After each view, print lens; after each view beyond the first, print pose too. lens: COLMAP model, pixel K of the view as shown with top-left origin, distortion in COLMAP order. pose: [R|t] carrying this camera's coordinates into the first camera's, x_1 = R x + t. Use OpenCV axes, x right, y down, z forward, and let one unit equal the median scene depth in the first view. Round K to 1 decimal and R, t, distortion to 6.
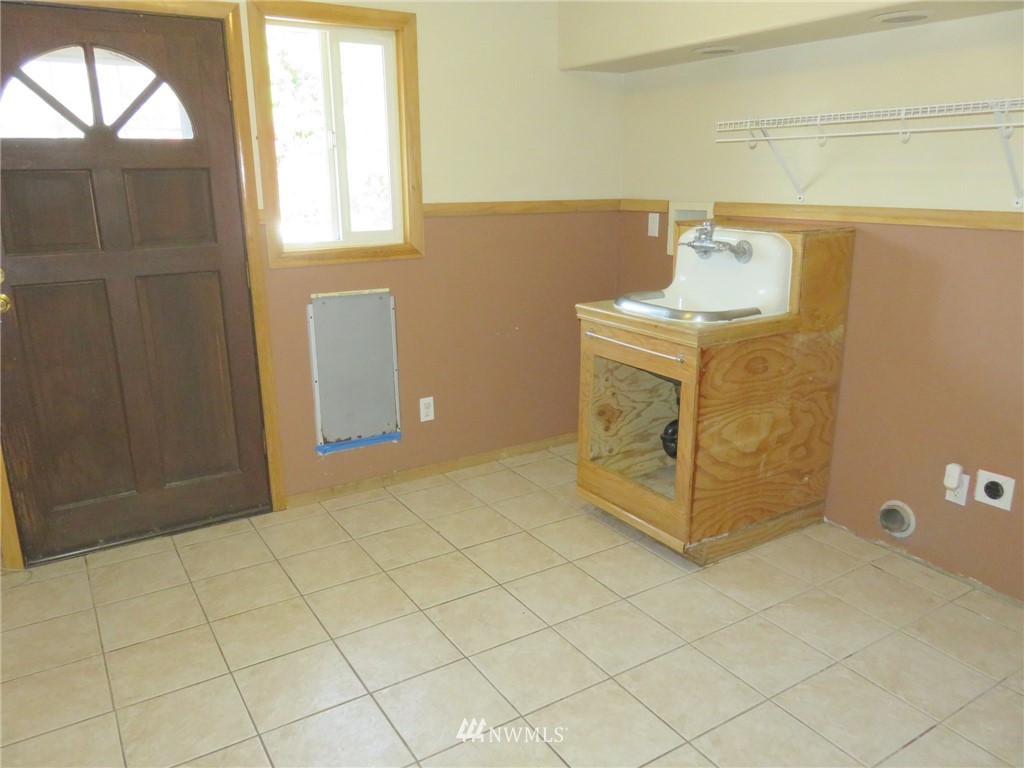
lens RADIAL K [[767.2, 0, 510.8], [0, 767.2, 384.1], [0, 0, 1]] dist [0.002719, -0.006332]
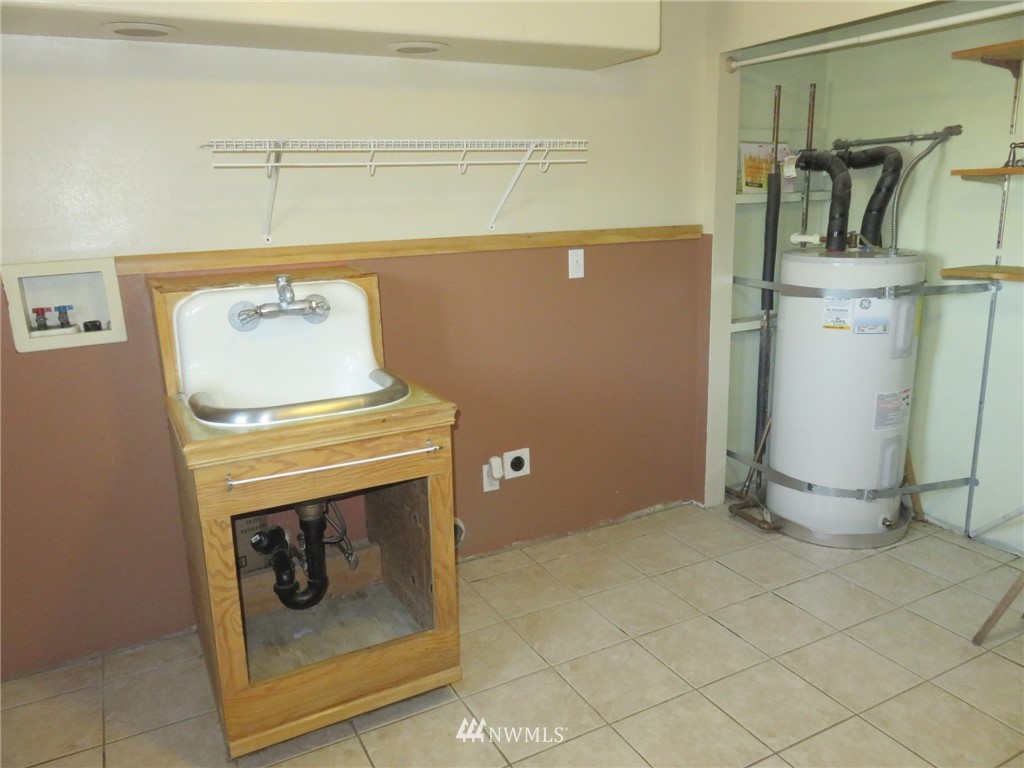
lens RADIAL K [[767.2, 0, 510.7], [0, 767.2, 383.0], [0, 0, 1]] dist [0.002719, -0.006332]
pose [[0.069514, -0.233706, 0.969819, -0.483646], [0.291431, 0.934519, 0.204311, -0.218382], [-0.954063, 0.268433, 0.133071, 0.783602]]
